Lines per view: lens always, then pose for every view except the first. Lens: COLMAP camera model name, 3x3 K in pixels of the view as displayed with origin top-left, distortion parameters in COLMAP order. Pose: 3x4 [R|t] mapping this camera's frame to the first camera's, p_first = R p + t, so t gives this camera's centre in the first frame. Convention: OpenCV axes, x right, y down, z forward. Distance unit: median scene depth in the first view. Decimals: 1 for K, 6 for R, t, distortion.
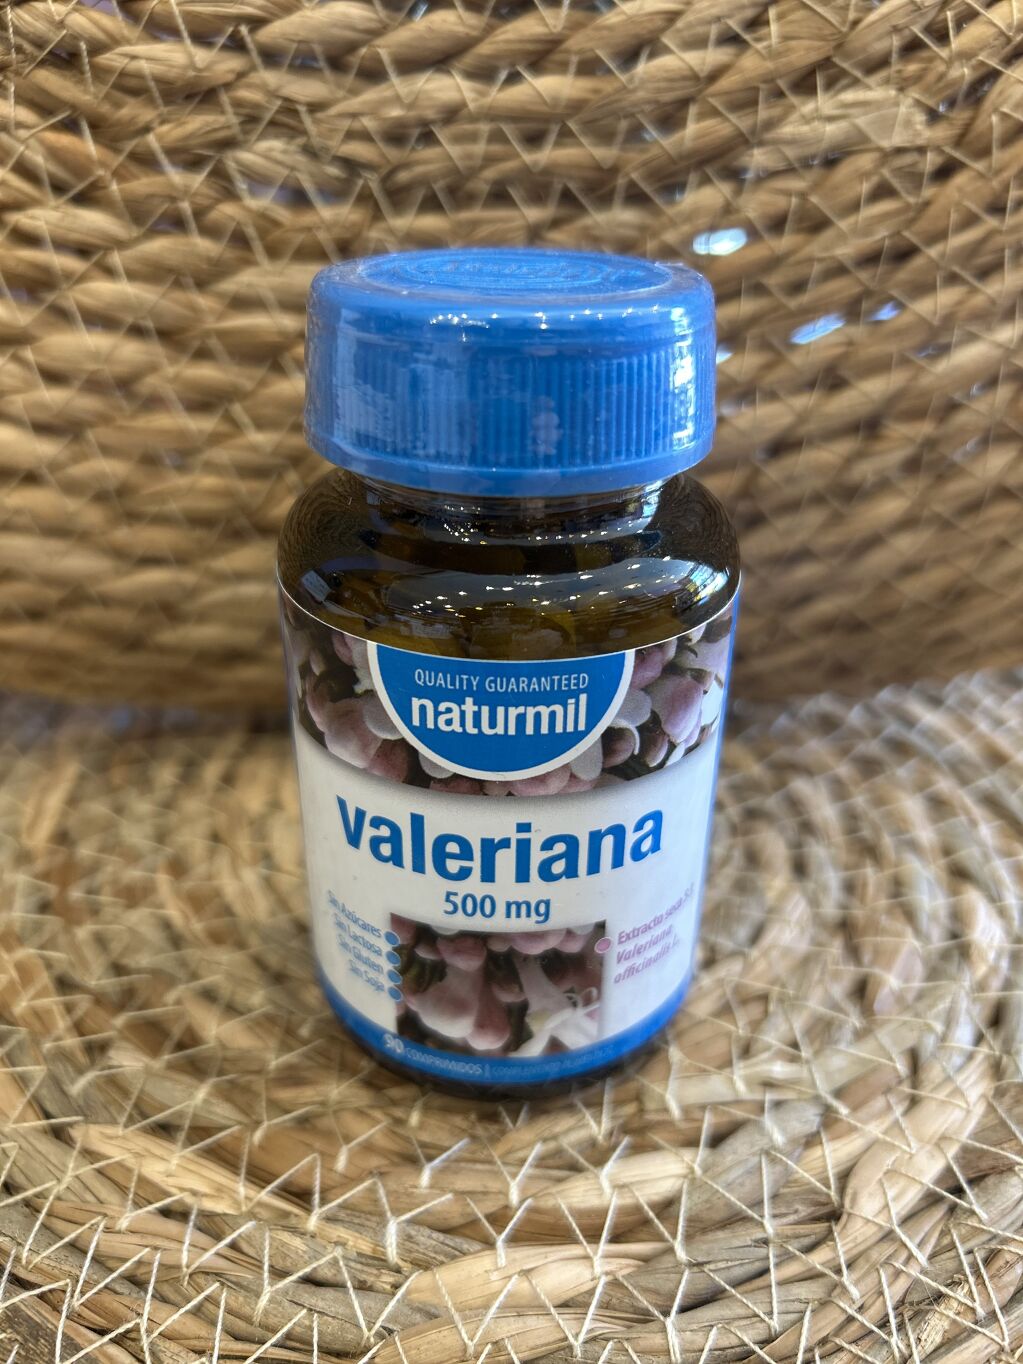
lens RADIAL K [[1068.9, 0, 510.4], [0, 1068.9, 686.1], [0, 0, 1]] dist [-0.043364, 0.002176]
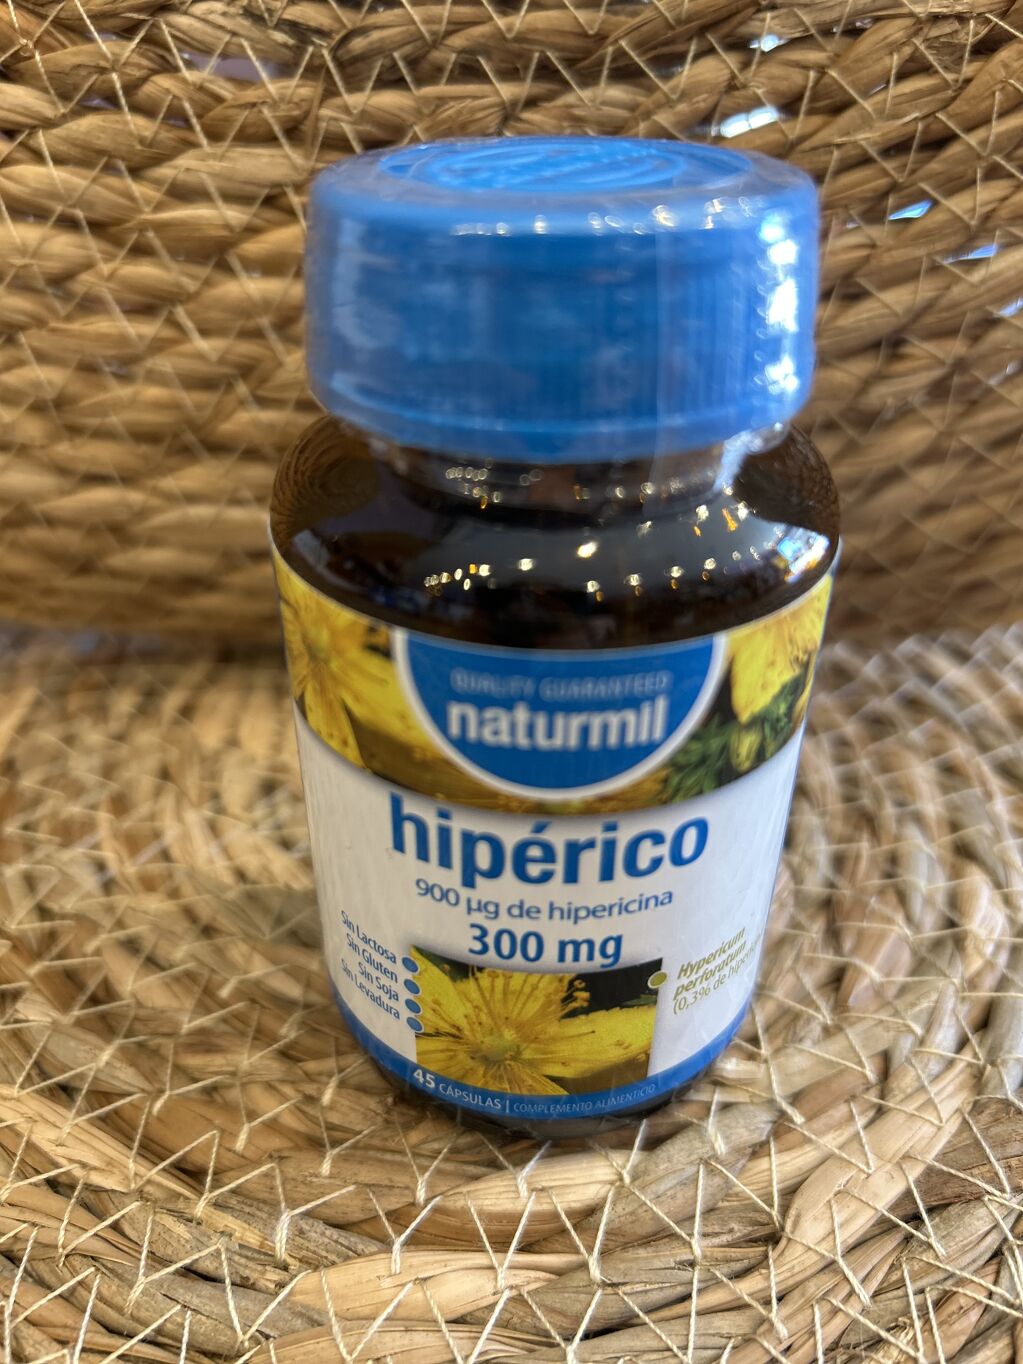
lens RADIAL K [[1068.9, 0, 509.4], [0, 1068.9, 678.7], [0, 0, 1]] dist [-0.043364, 0.002176]
pose [[0.997591, 0.038305, -0.057843, 0.096505], [-0.034081, 0.996798, 0.072328, -0.025315], [0.060428, -0.070182, 0.995702, 0.102853]]
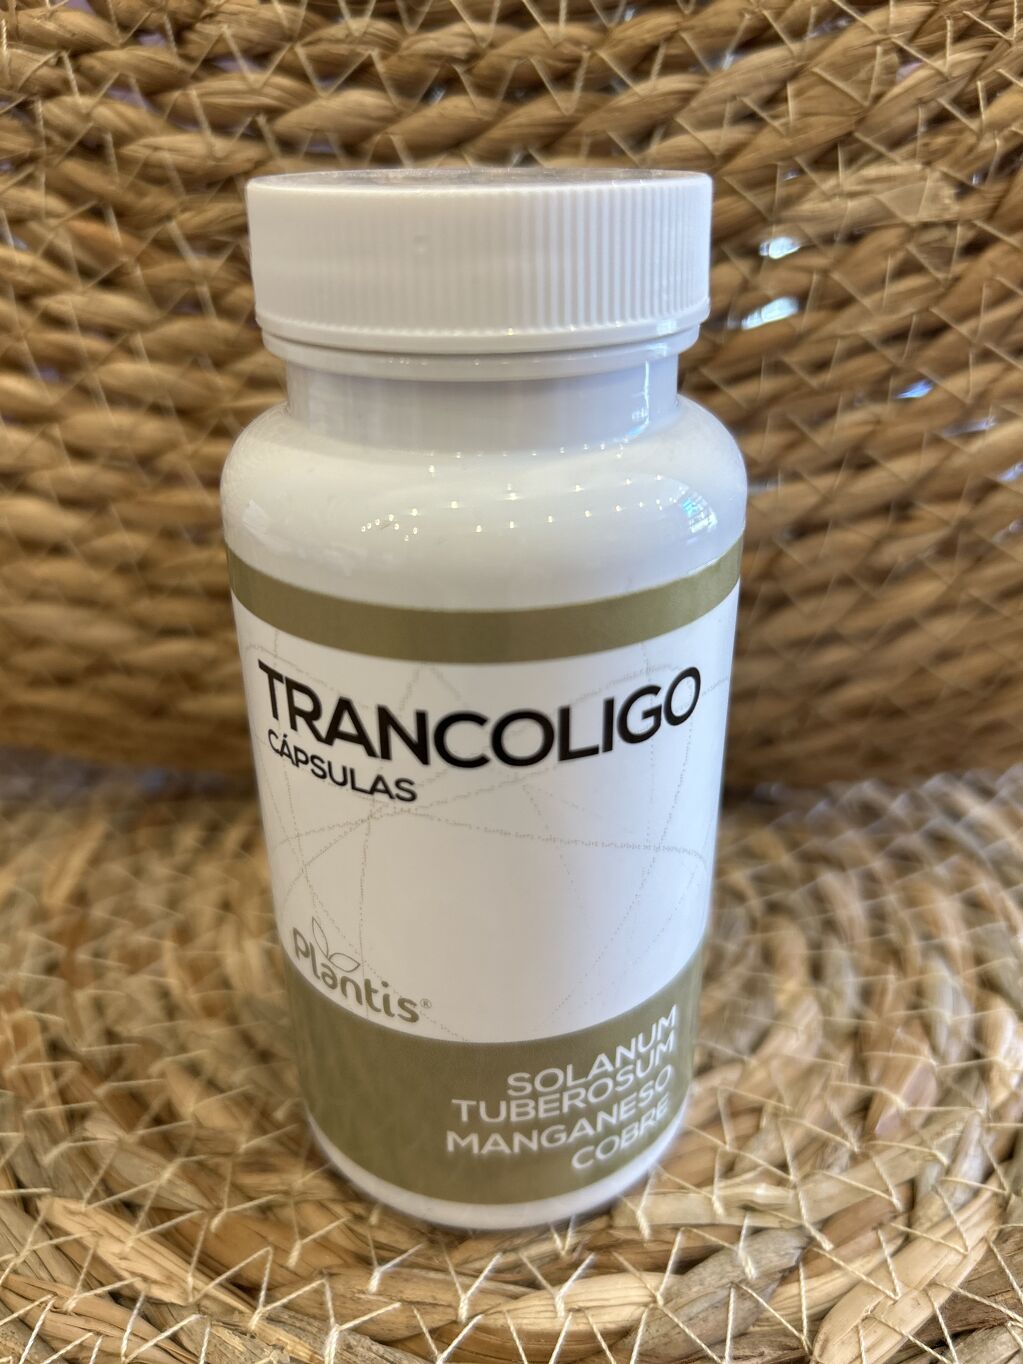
lens RADIAL K [[1068.9, 0, 512.8], [0, 1068.9, 688.8], [0, 0, 1]] dist [-0.043364, 0.002176]
pose [[0.994377, 0.028967, -0.101863, 0.107687], [-0.033107, 0.998683, -0.039185, -0.038192], [0.100594, 0.042337, 0.994026, 0.025511]]
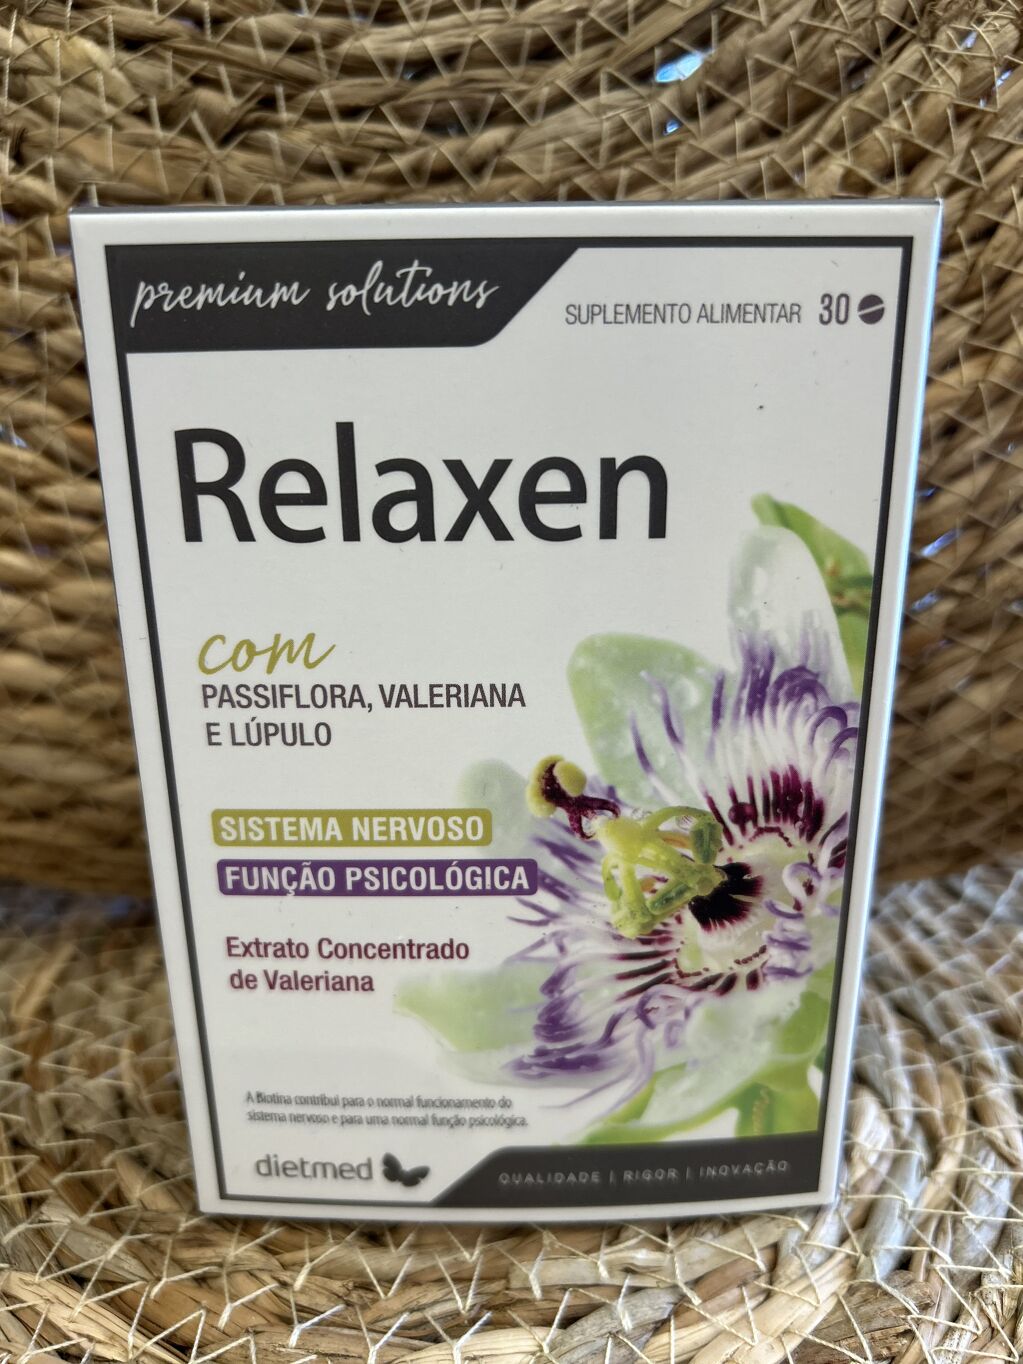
lens RADIAL K [[1068.9, 0, 513.9], [0, 1068.9, 693.7], [0, 0, 1]] dist [-0.043364, 0.002176]
pose [[0.996540, 0.010005, -0.082514, 0.192384], [-0.024499, 0.983984, -0.176567, -0.004442], [0.079426, 0.177977, 0.980824, -0.138950]]
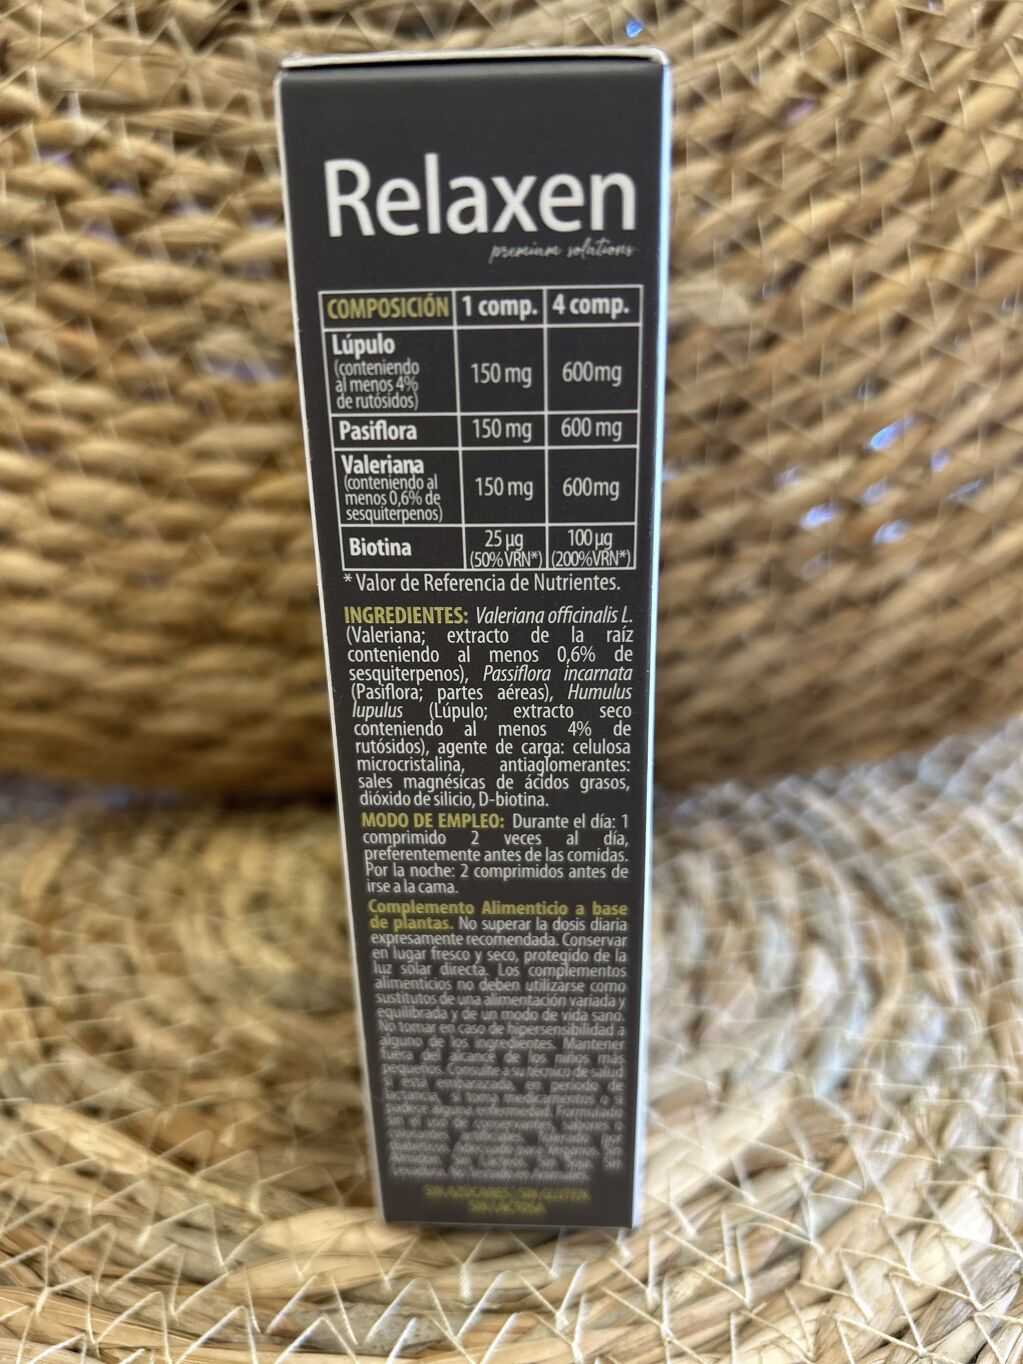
lens RADIAL K [[1068.9, 0, 517.5], [0, 1068.9, 695.4], [0, 0, 1]] dist [-0.043364, 0.002176]
pose [[0.997533, 0.003752, -0.070102, 0.219602], [-0.011937, 0.993094, -0.116714, 0.069418], [0.069180, 0.117263, 0.990688, -0.205873]]
